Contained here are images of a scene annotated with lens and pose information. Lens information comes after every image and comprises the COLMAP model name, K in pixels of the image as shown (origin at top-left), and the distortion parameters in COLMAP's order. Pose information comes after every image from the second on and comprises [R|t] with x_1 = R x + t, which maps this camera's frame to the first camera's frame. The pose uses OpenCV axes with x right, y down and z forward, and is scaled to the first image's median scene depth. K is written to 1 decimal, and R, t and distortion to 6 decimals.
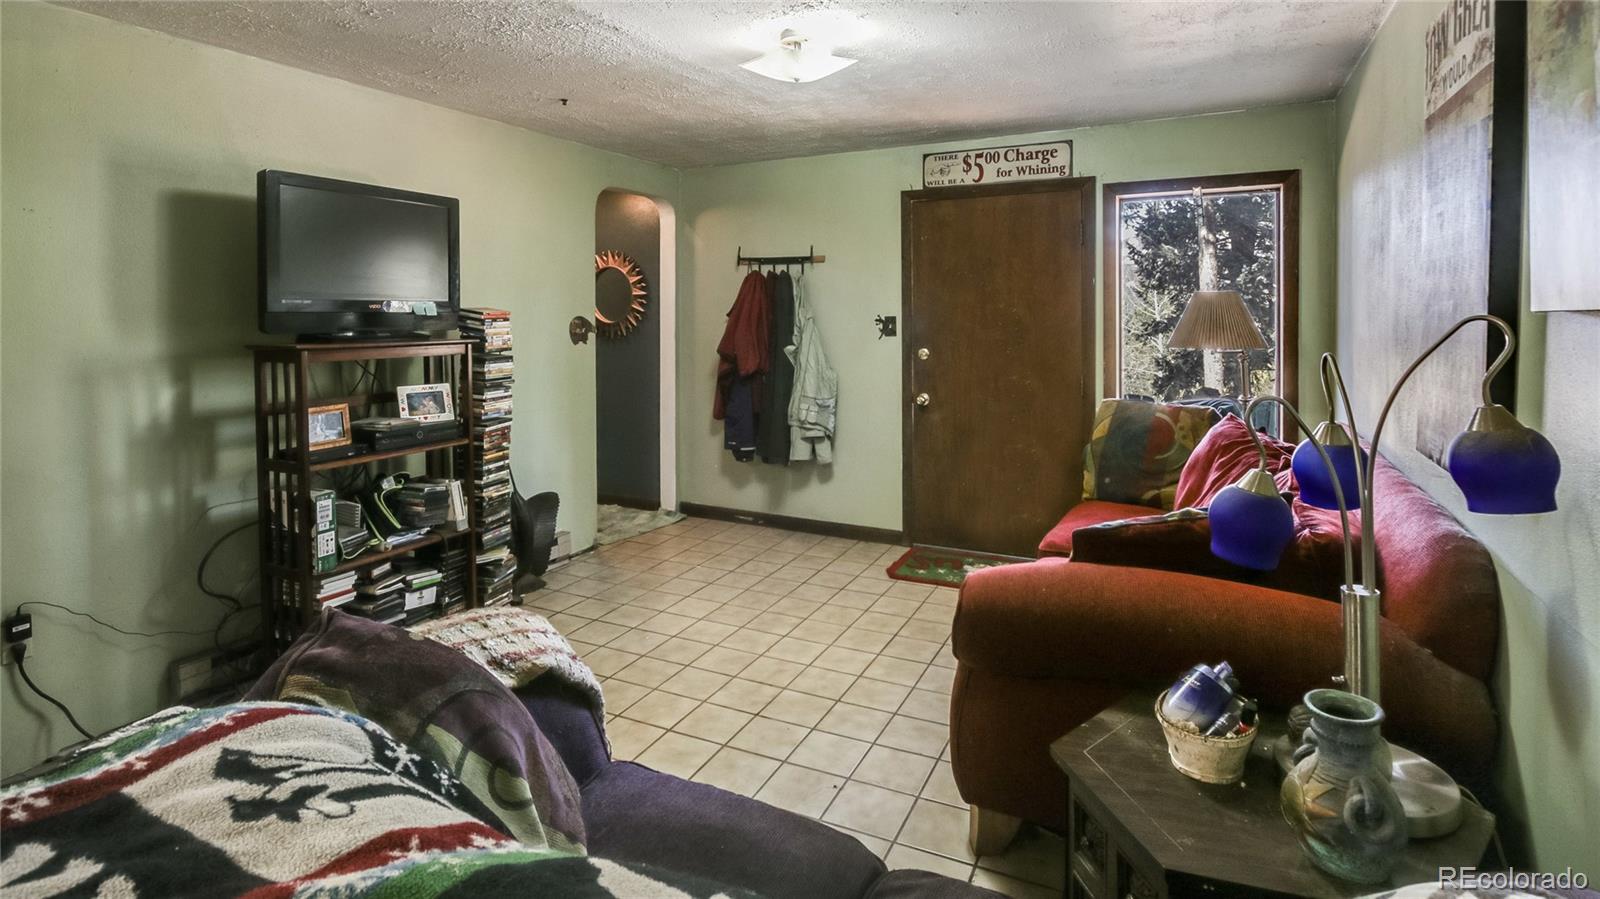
lens RADIAL K [[801.1, 0, 801.3], [0, 801.1, 403.6], [0, 0, 1]] dist [-0.002650, -0.000001]
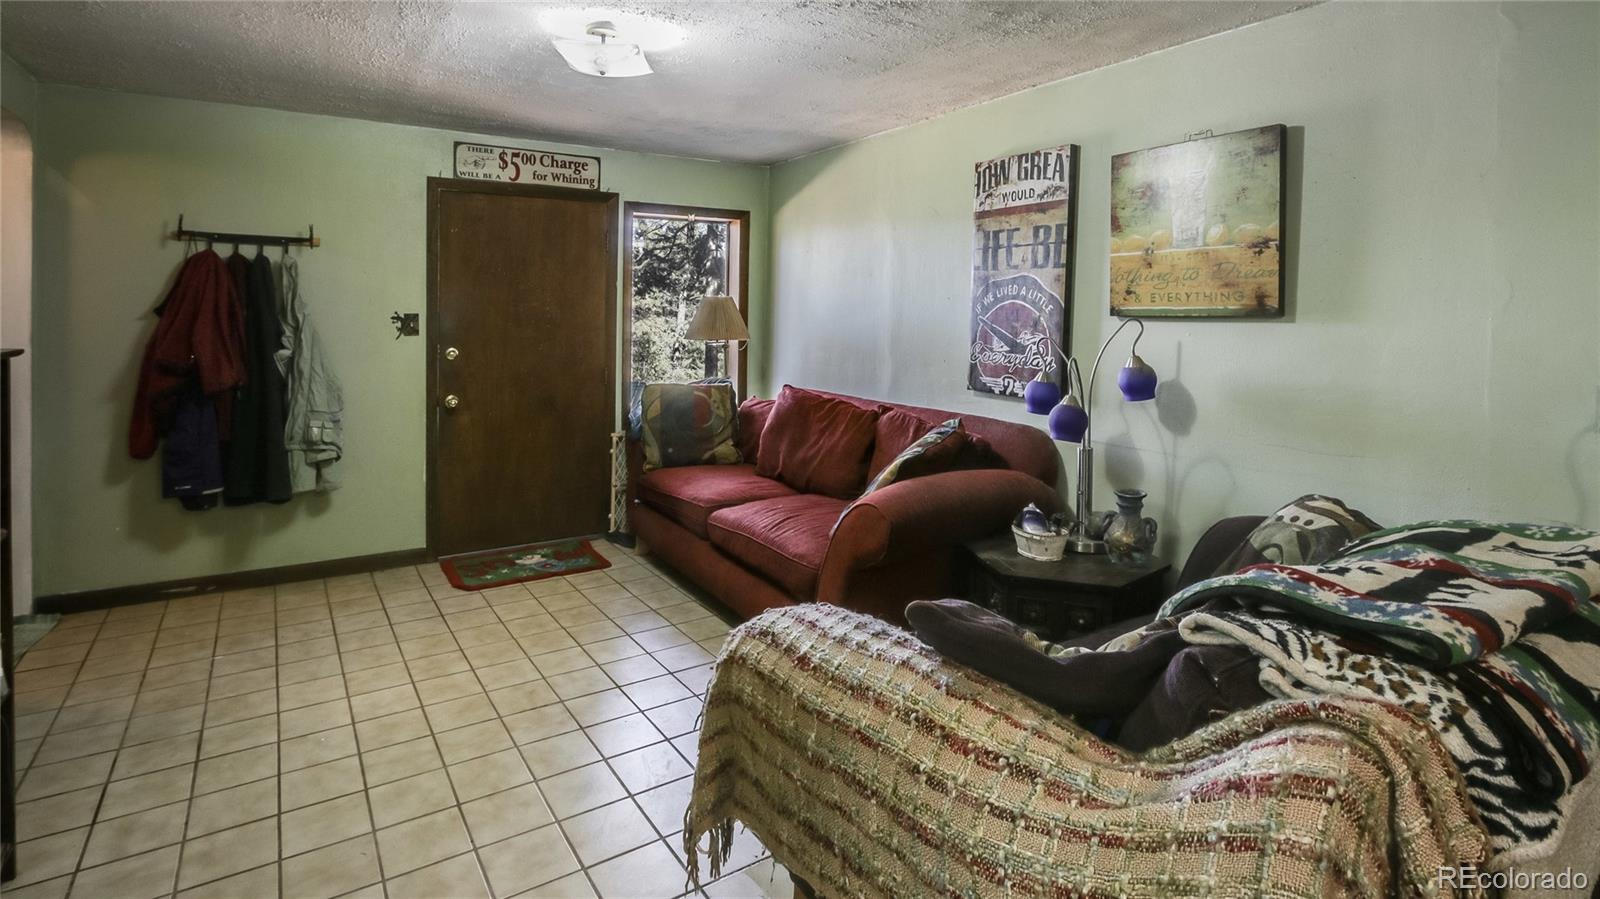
lens RADIAL K [[778.6, 0, 797.1], [0, 778.6, 427.9], [0, 0, 1]] dist [-0.014298, 0.000166]
pose [[0.517239, -0.117652, 0.847715, -0.459272], [0.084372, 0.992691, 0.086292, -0.021163], [-0.851672, 0.026890, 0.523385, 0.189903]]
